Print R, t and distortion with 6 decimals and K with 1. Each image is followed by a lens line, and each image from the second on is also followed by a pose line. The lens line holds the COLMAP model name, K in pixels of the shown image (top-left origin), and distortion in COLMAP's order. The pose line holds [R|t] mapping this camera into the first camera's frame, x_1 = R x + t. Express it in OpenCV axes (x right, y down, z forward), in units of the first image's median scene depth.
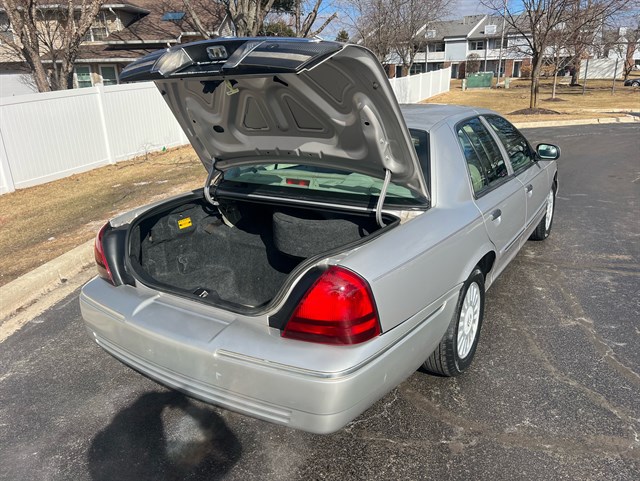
lens RADIAL K [[481.0, 0, 316.4], [0, 481.0, 234.3], [0, 0, 1]] dist [0.047105, -0.052803]
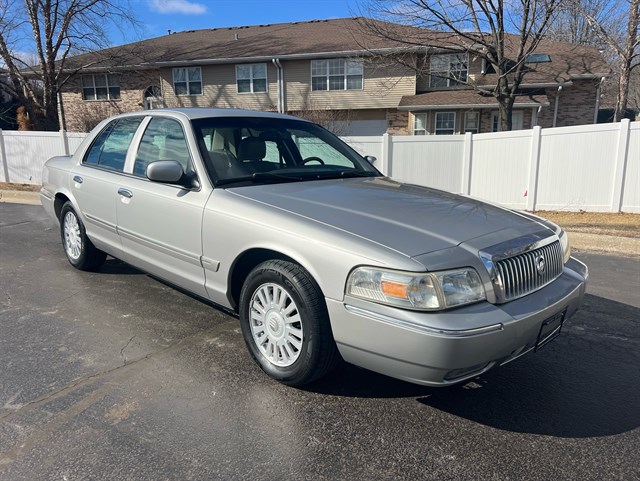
lens RADIAL K [[481.0, 0, 317.2], [0, 481.0, 244.3], [0, 0, 1]] dist [0.047105, -0.052803]
pose [[-0.213016, 0.246118, -0.945542, 0.909818], [-0.294559, 0.906550, 0.302328, -0.285637], [0.931590, 0.342918, -0.120613, 1.065080]]
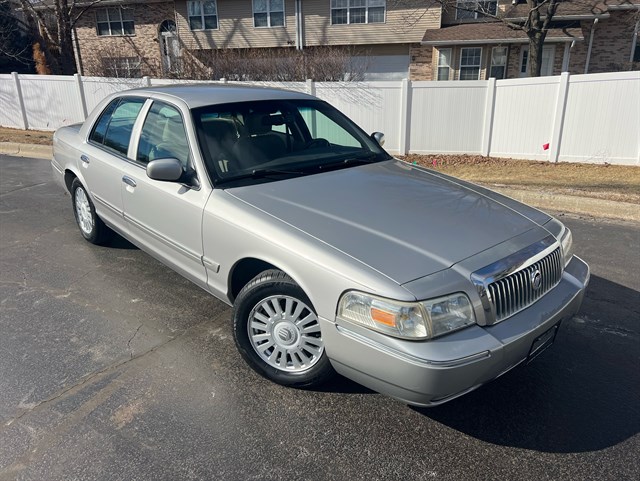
lens RADIAL K [[481.0, 0, 317.7], [0, 481.0, 235.5], [0, 0, 1]] dist [0.047105, -0.052803]
pose [[-0.253382, 0.352820, -0.900730, 0.882971], [-0.284587, 0.862725, 0.417990, -0.361558], [0.924558, 0.362247, -0.118191, 1.062811]]
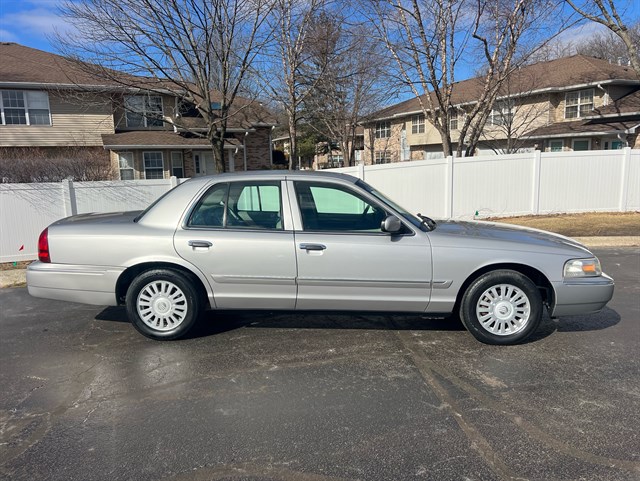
lens RADIAL K [[481.0, 0, 325.8], [0, 481.0, 242.4], [0, 0, 1]] dist [0.047105, -0.052803]
pose [[0.503569, 0.158185, -0.849350, 0.982612], [-0.264335, 0.964160, 0.022847, -0.097486], [0.822524, 0.213008, 0.527335, 0.315429]]
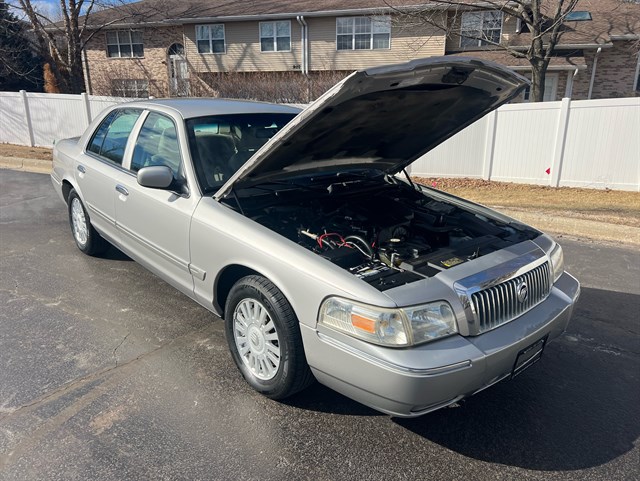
lens RADIAL K [[481.0, 0, 316.9], [0, 481.0, 242.8], [0, 0, 1]] dist [0.047105, -0.052803]
pose [[-0.267849, 0.316658, -0.909937, 0.881762], [-0.297648, 0.871049, 0.390741, -0.351521], [0.916331, 0.375500, -0.139057, 1.084020]]
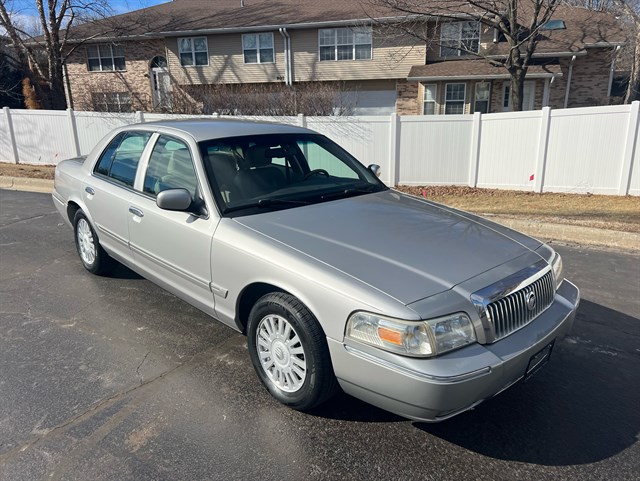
lens RADIAL K [[481.0, 0, 321.0], [0, 481.0, 243.3], [0, 0, 1]] dist [0.047105, -0.052803]
pose [[-0.222658, 0.309822, -0.924356, 0.912588], [-0.287340, 0.885182, 0.365907, -0.360389], [0.931589, 0.347077, -0.108069, 1.050222]]
